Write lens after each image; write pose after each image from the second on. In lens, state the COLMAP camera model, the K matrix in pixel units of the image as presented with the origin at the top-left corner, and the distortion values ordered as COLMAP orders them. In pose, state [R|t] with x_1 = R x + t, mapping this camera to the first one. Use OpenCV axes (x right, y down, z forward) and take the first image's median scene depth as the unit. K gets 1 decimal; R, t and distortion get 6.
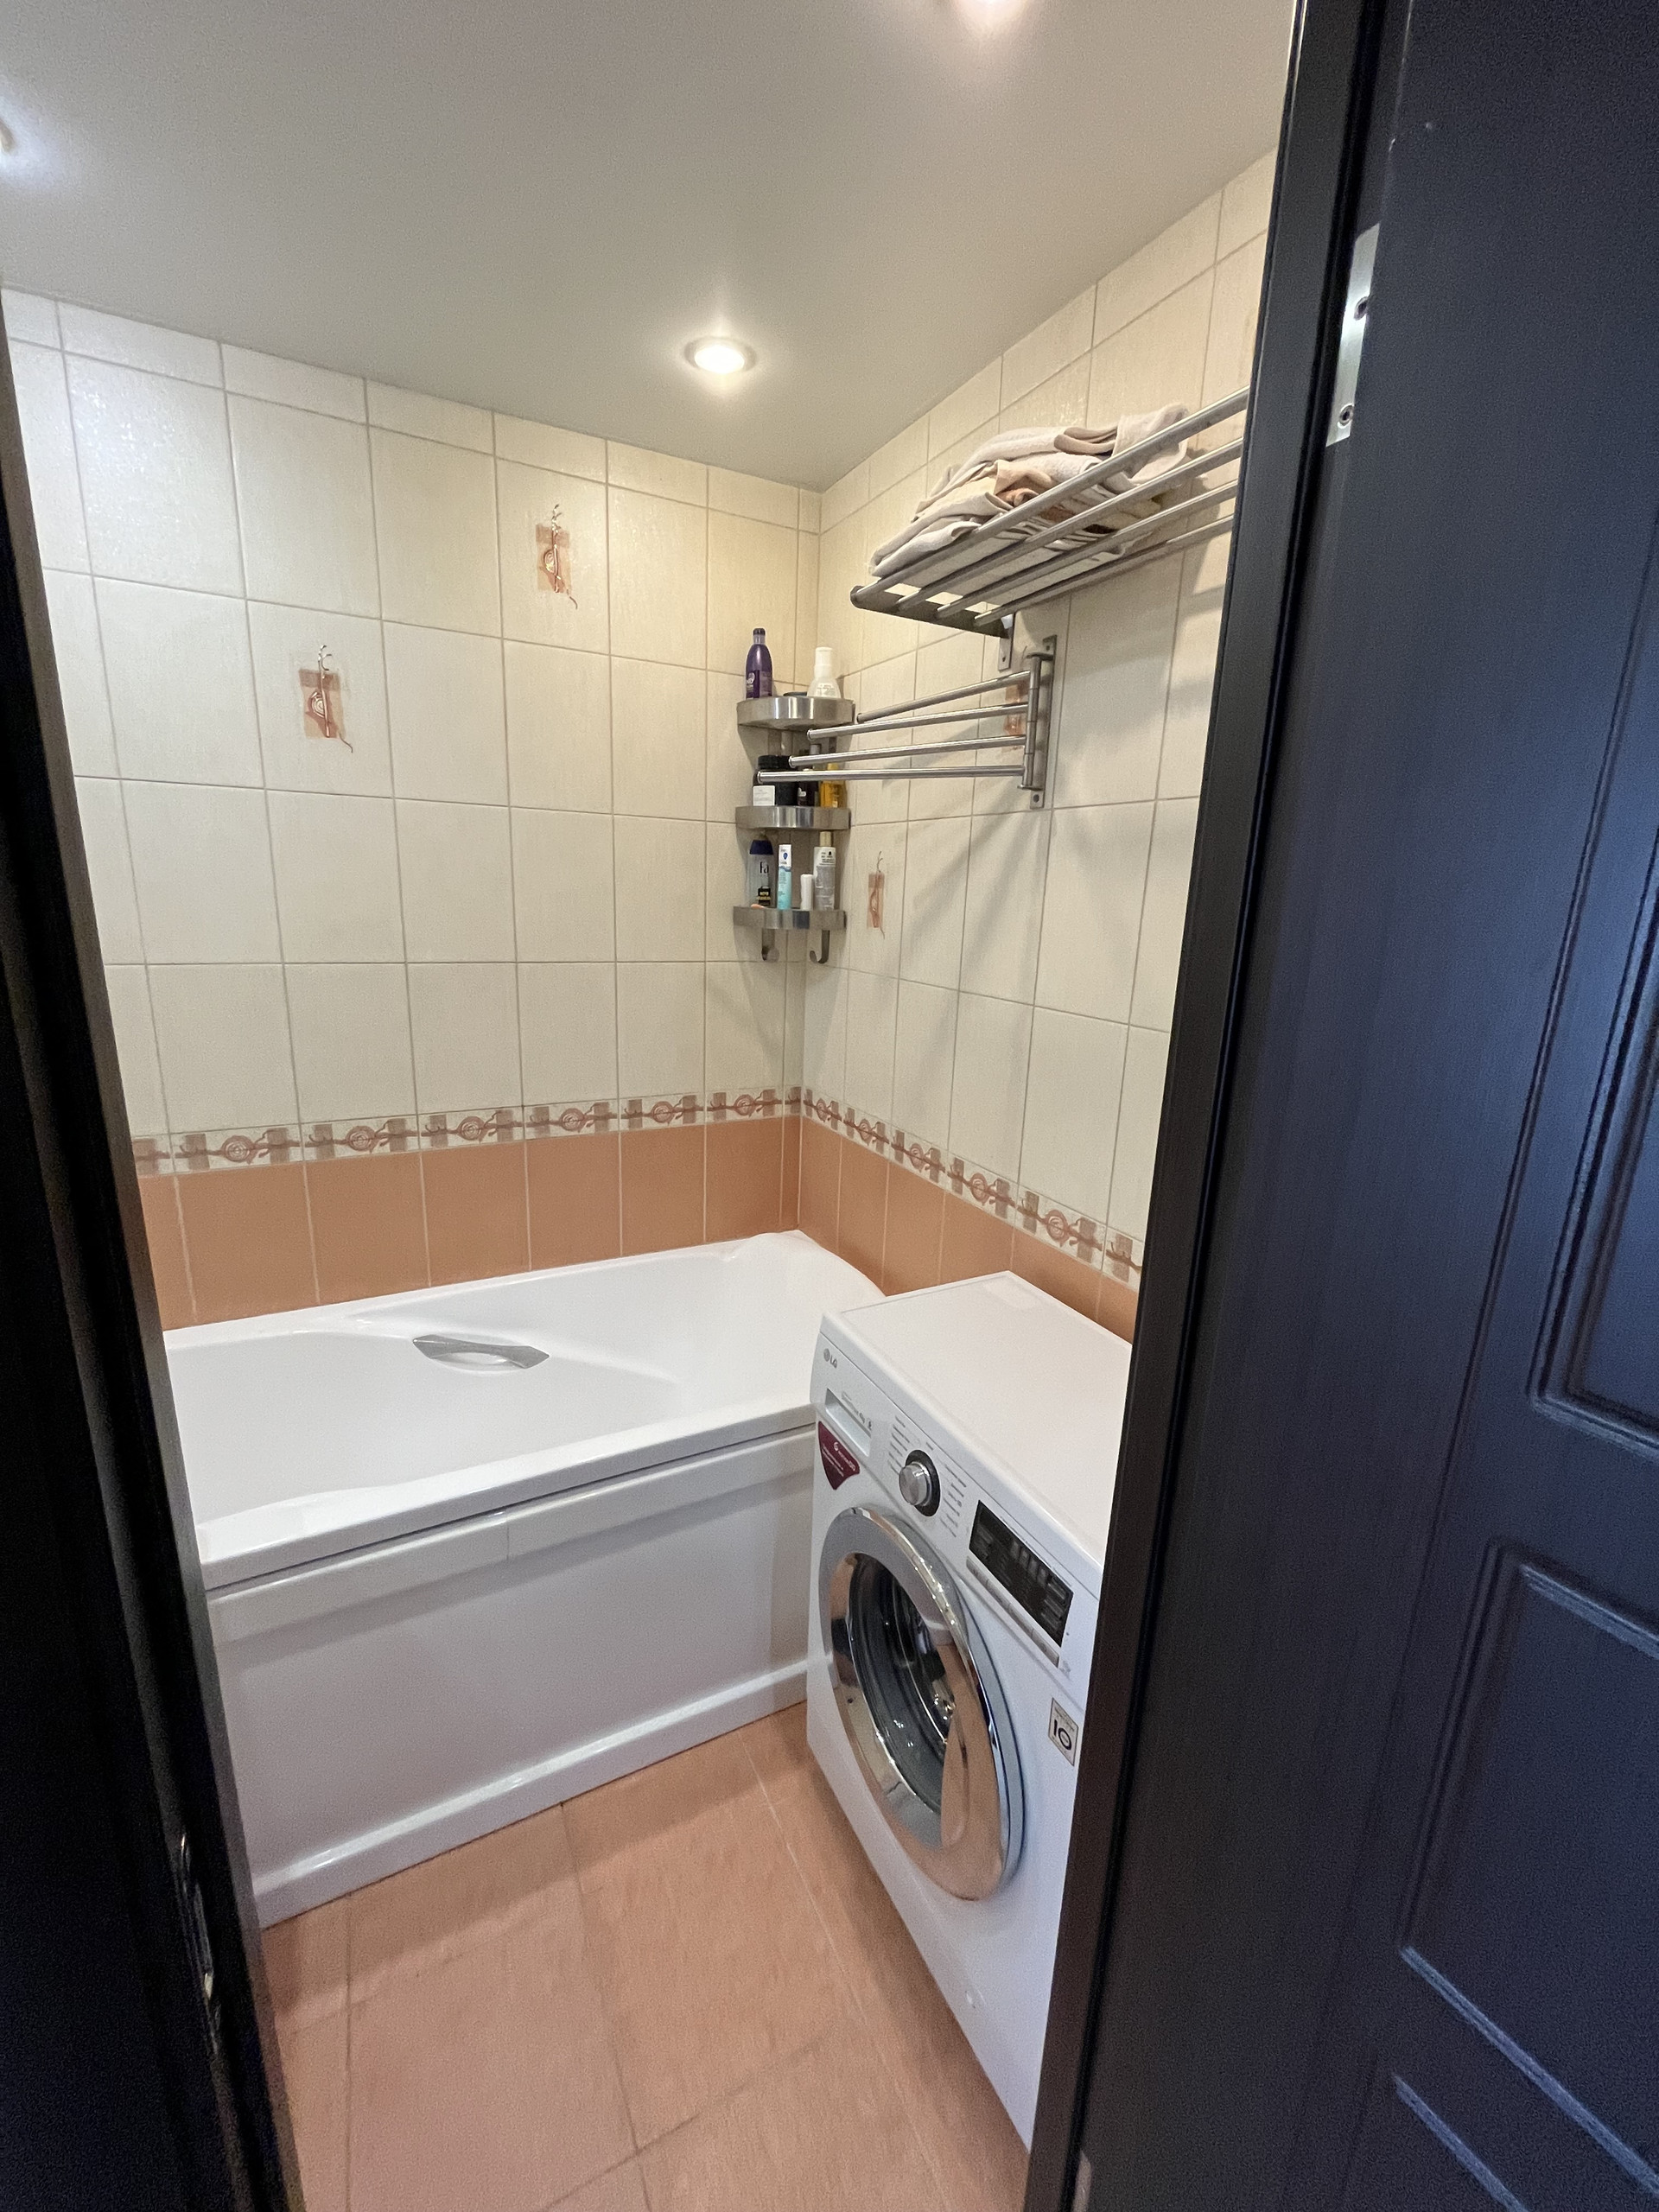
lens RADIAL K [[886.1, 0, 829.9], [0, 886.1, 1110.8], [0, 0, 1]] dist [-0.008677, 0.000429]
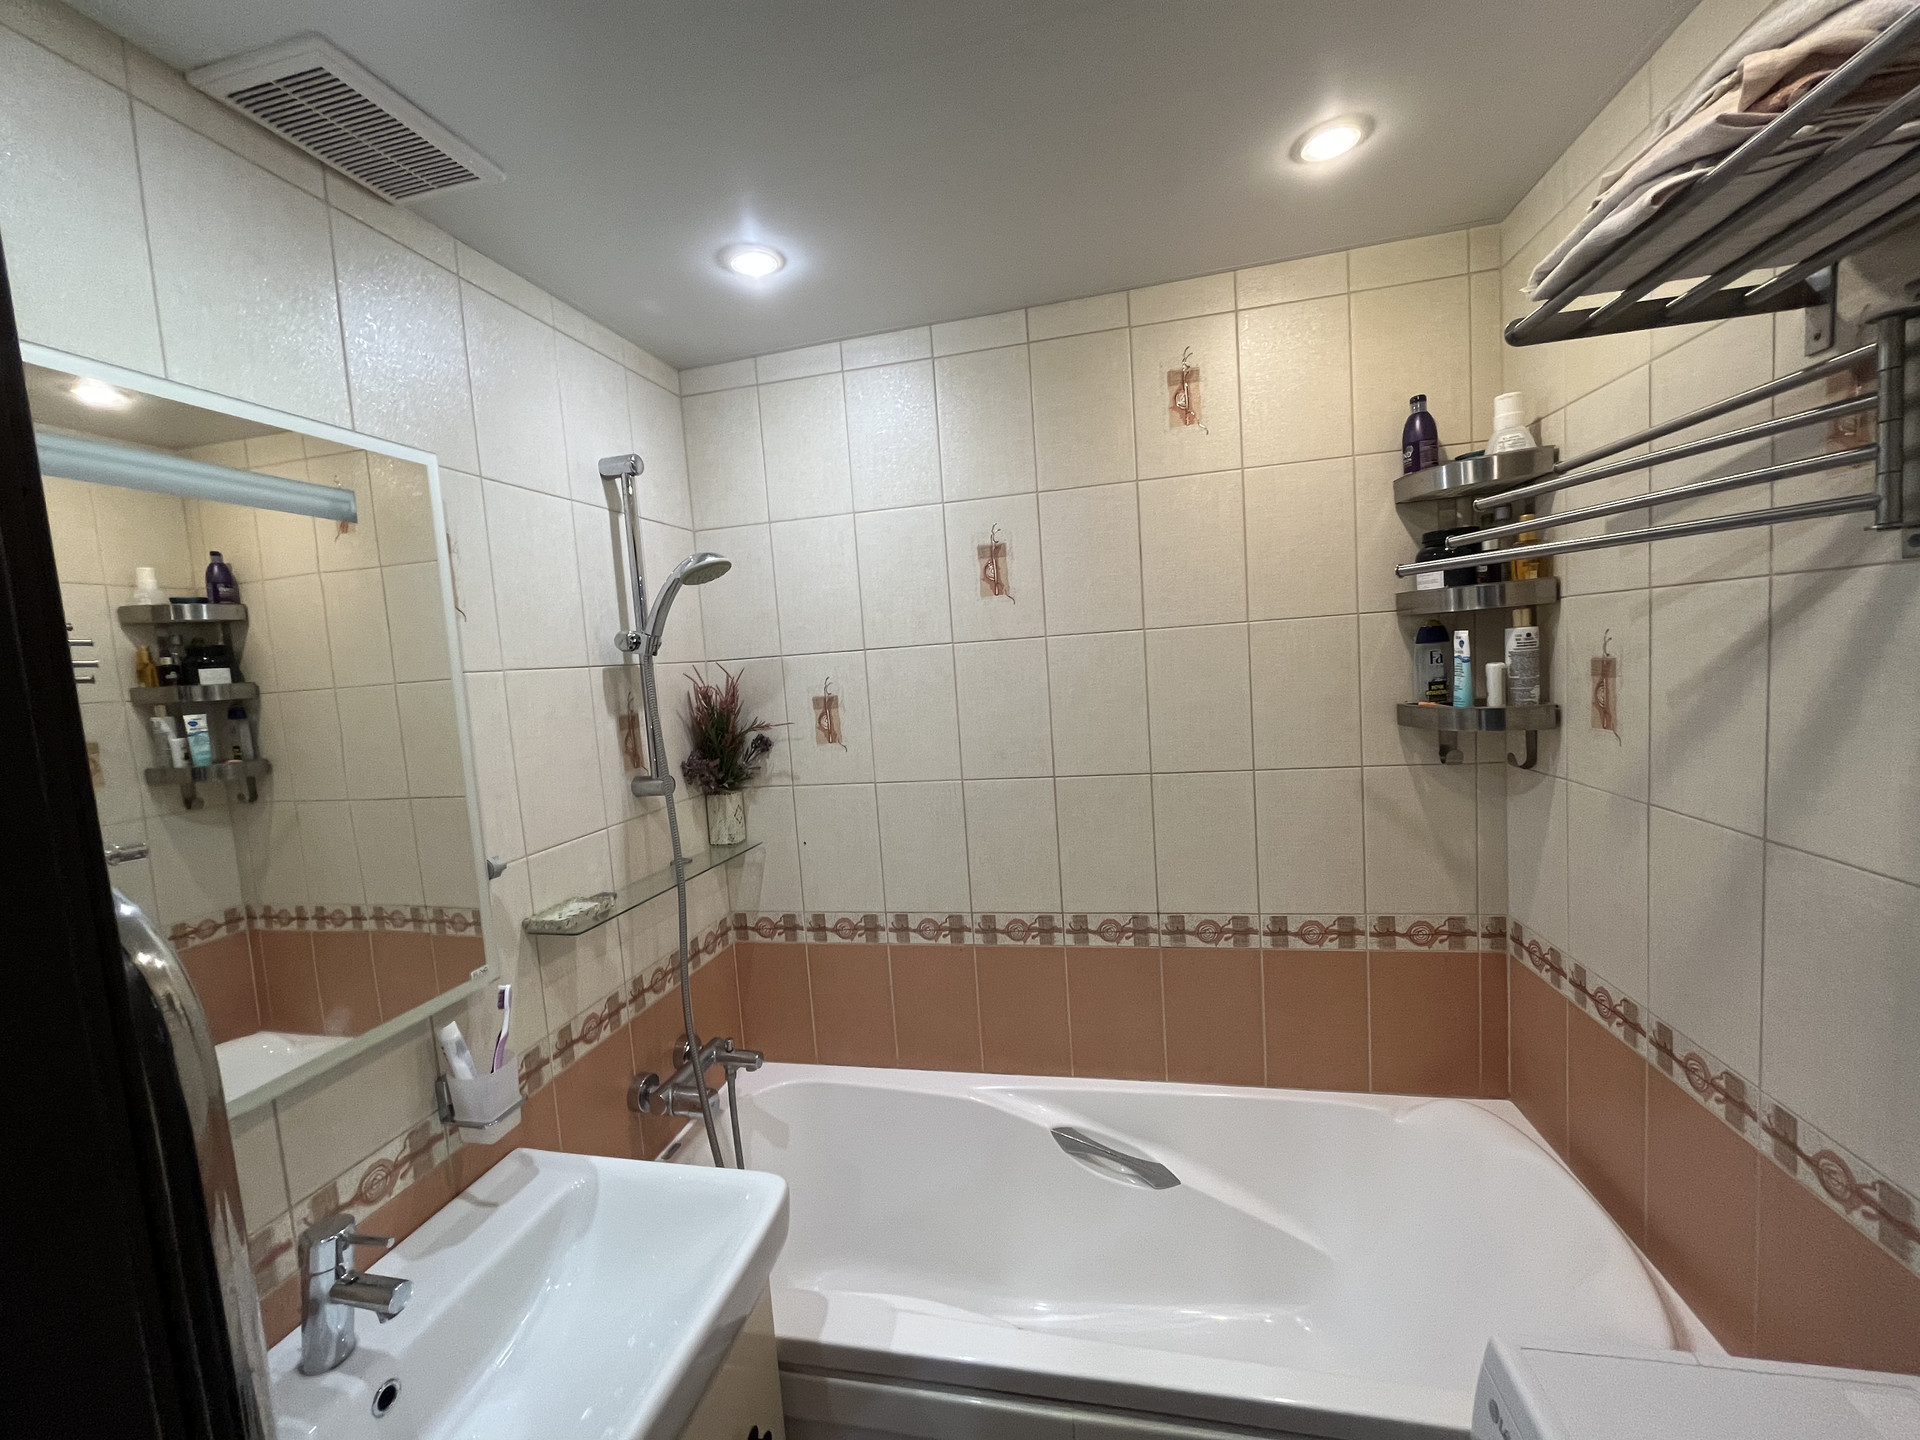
lens RADIAL K [[769.2, 0, 956.8], [0, 769.2, 721.2], [0, 0, 1]] dist [-0.008677, 0.000429]
pose [[0.755033, -0.034826, -0.654762, 0.062928], [-0.060324, 0.990664, -0.122254, -0.108219], [0.652906, 0.131803, 0.745883, 0.183374]]
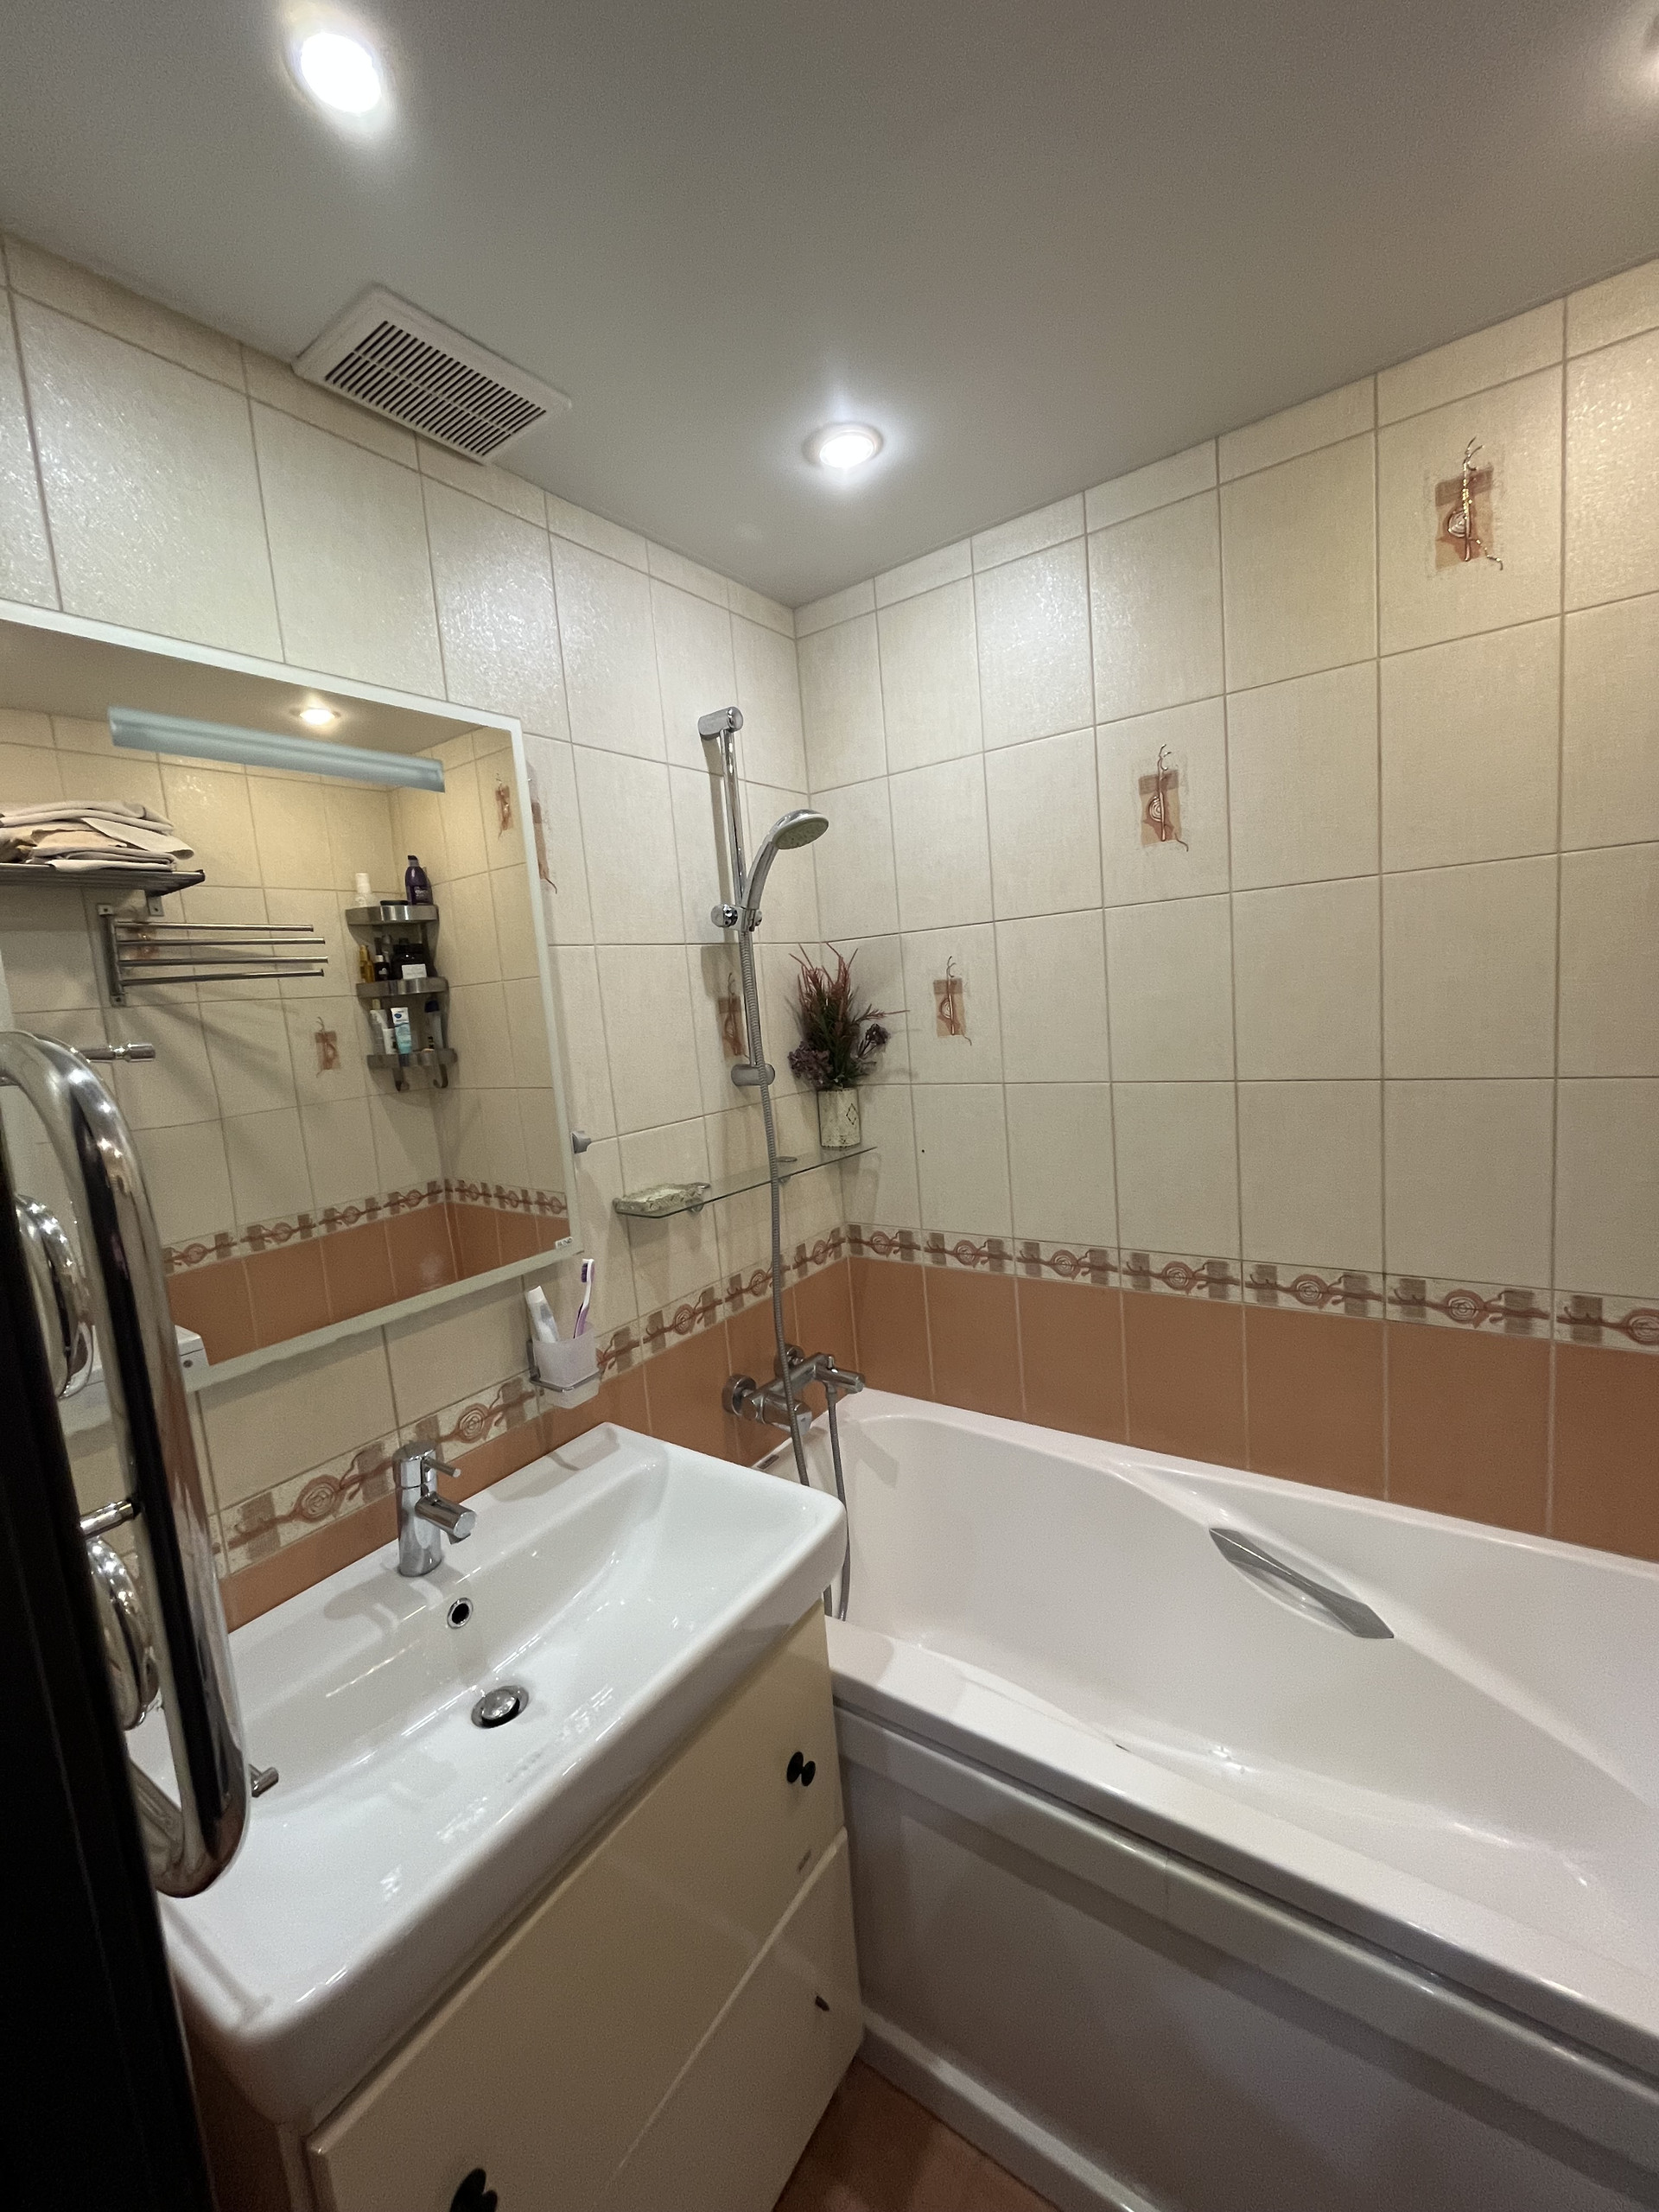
lens RADIAL K [[886.1, 0, 823.5], [0, 886.1, 1099.4], [0, 0, 1]] dist [-0.008677, 0.000429]
pose [[0.450260, 0.034833, -0.892218, 0.093556], [-0.114444, 0.993248, -0.018977, -0.086783], [0.885533, 0.110654, 0.451207, 0.267531]]
